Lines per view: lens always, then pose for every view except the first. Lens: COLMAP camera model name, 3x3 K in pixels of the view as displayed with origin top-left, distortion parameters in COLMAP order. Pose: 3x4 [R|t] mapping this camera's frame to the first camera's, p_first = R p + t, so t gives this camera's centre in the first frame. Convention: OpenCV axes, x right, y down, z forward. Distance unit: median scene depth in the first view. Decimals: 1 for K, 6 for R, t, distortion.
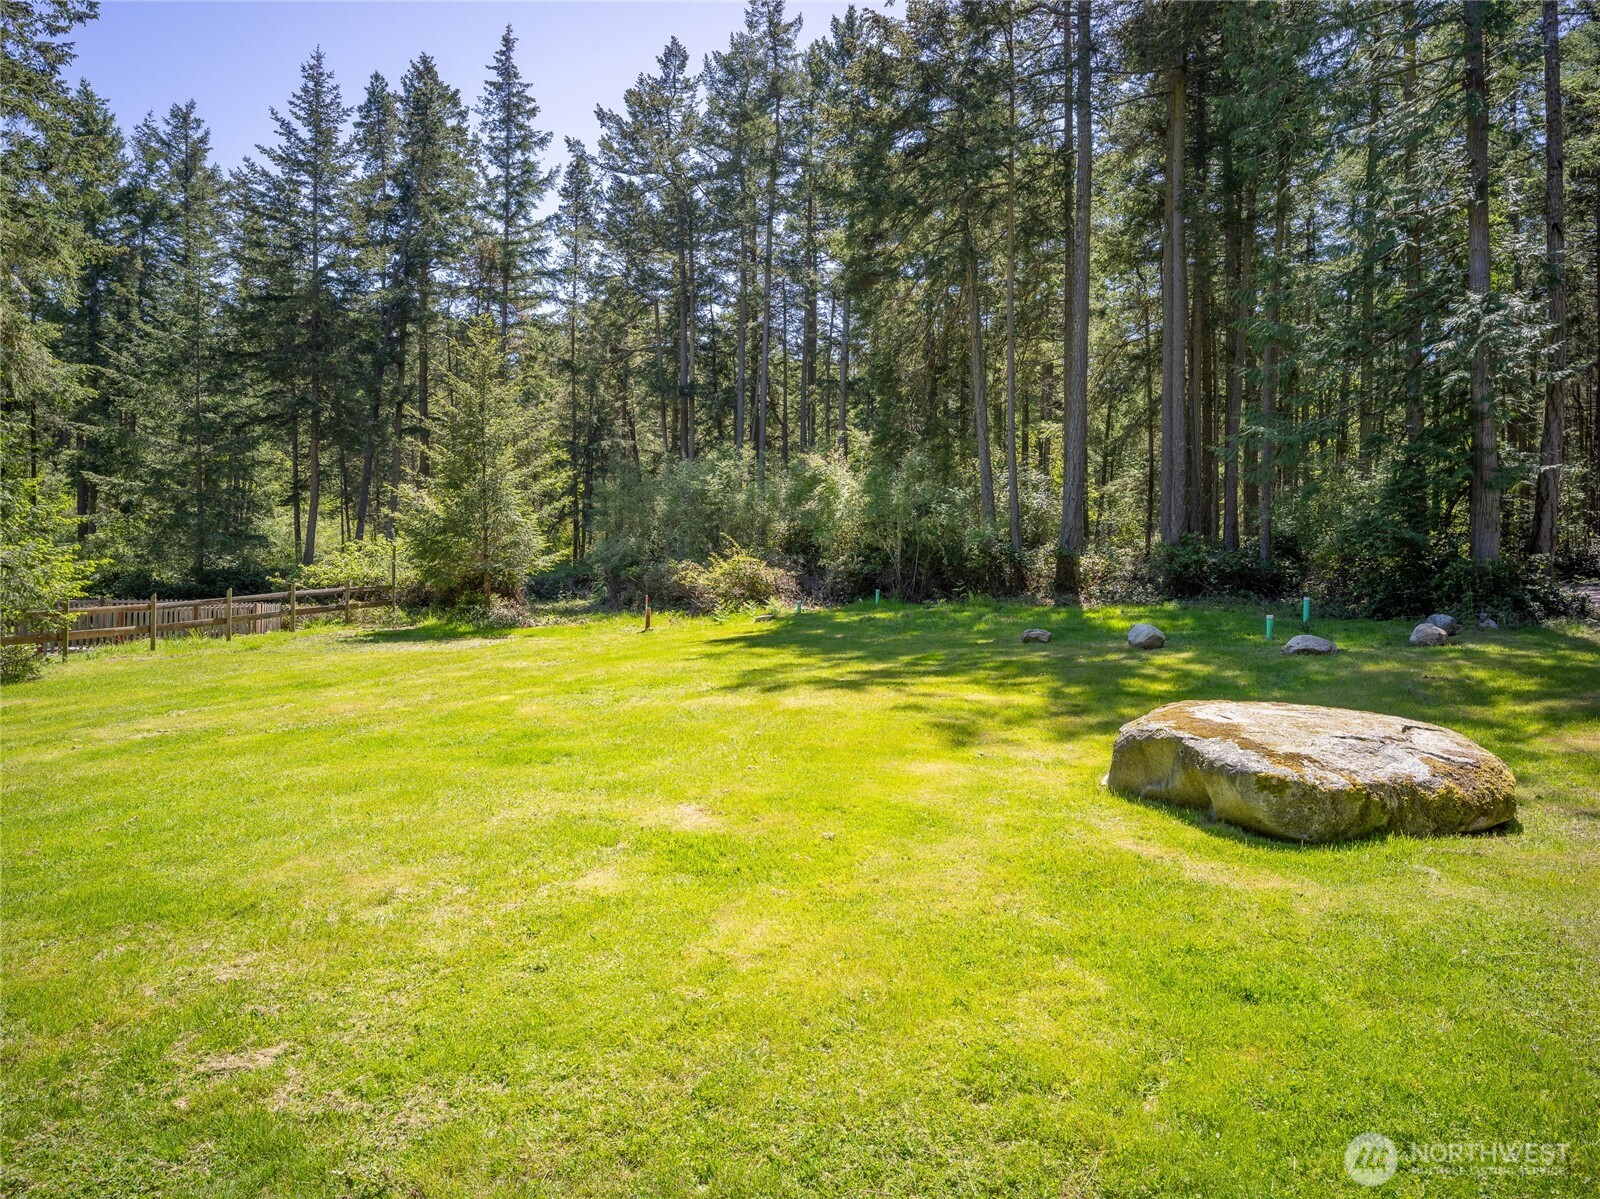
lens RADIAL K [[1088.1, 0, 789.8], [0, 1088.1, 582.9], [0, 0, 1]] dist [-0.029485, 0.010406]
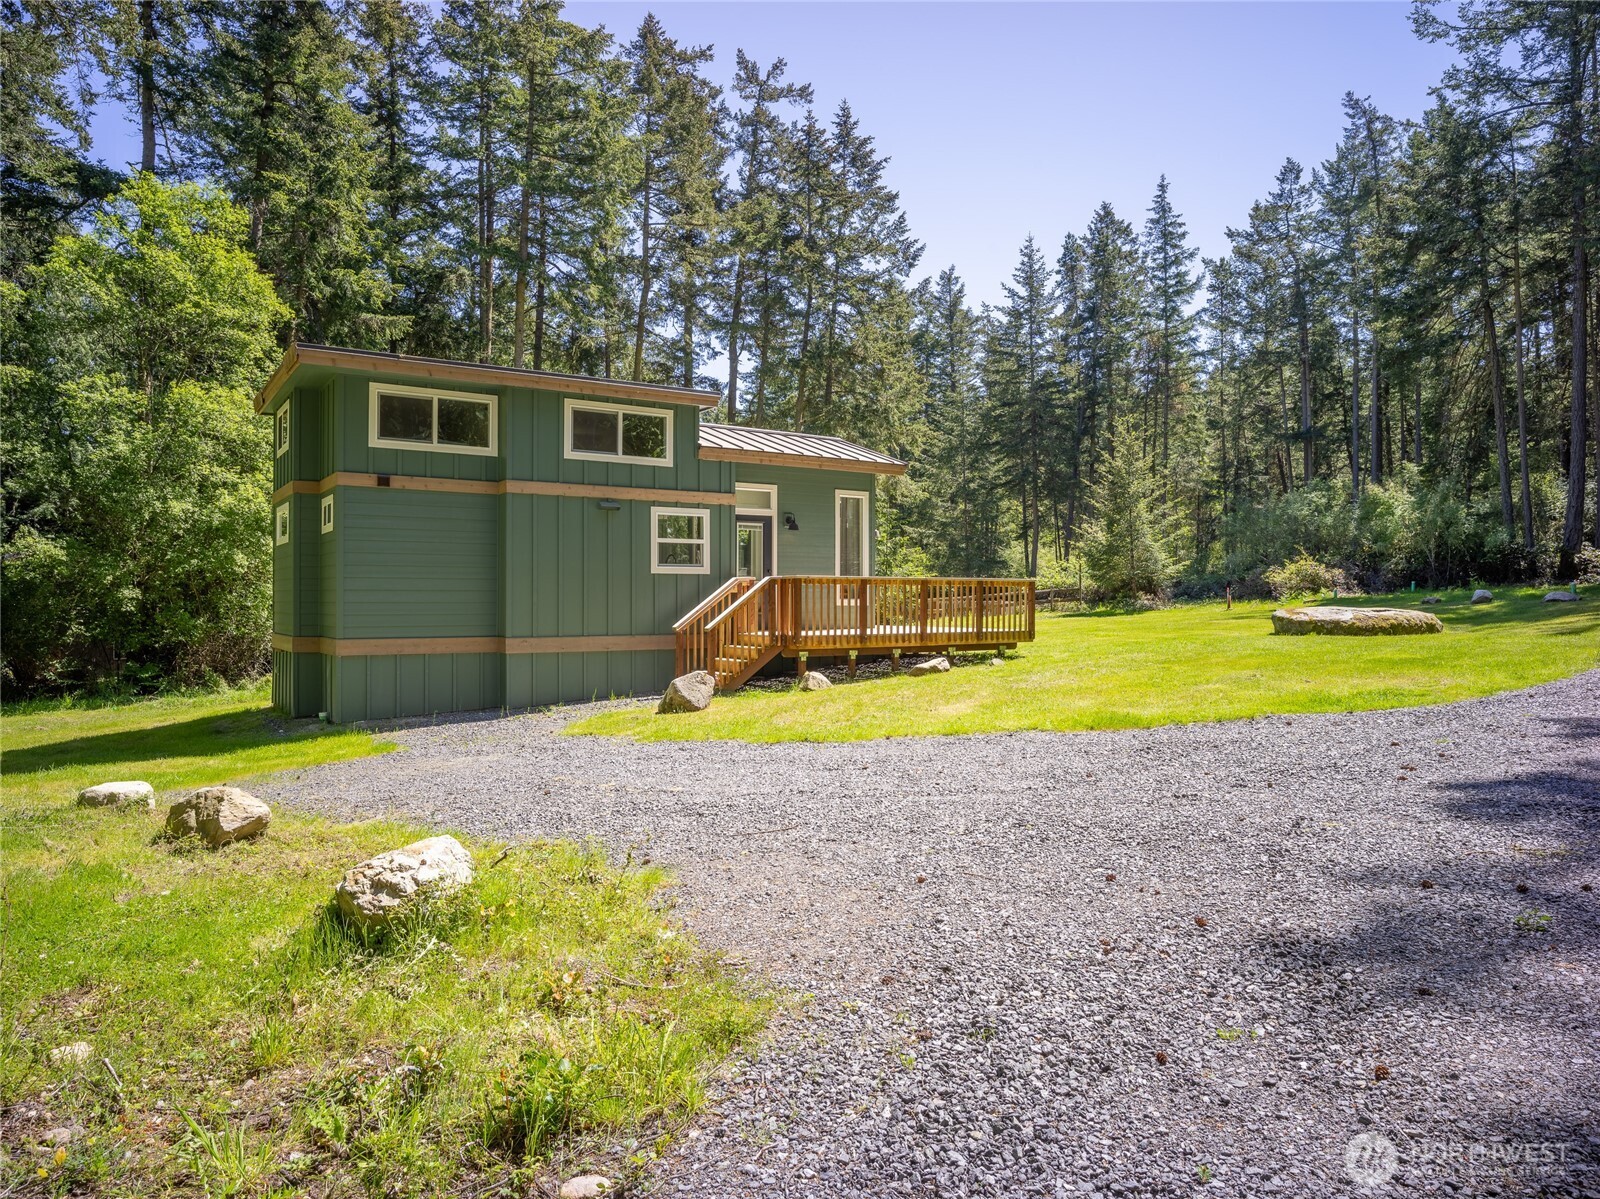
lens RADIAL K [[1088.1, 0, 800.0], [0, 1088.1, 590.6], [0, 0, 1]] dist [-0.029485, 0.010406]
pose [[0.800017, -0.024078, -0.599494, 0.180424], [0.016410, 0.999699, -0.018252, 0.019544], [0.599753, 0.004764, 0.800171, -0.361025]]
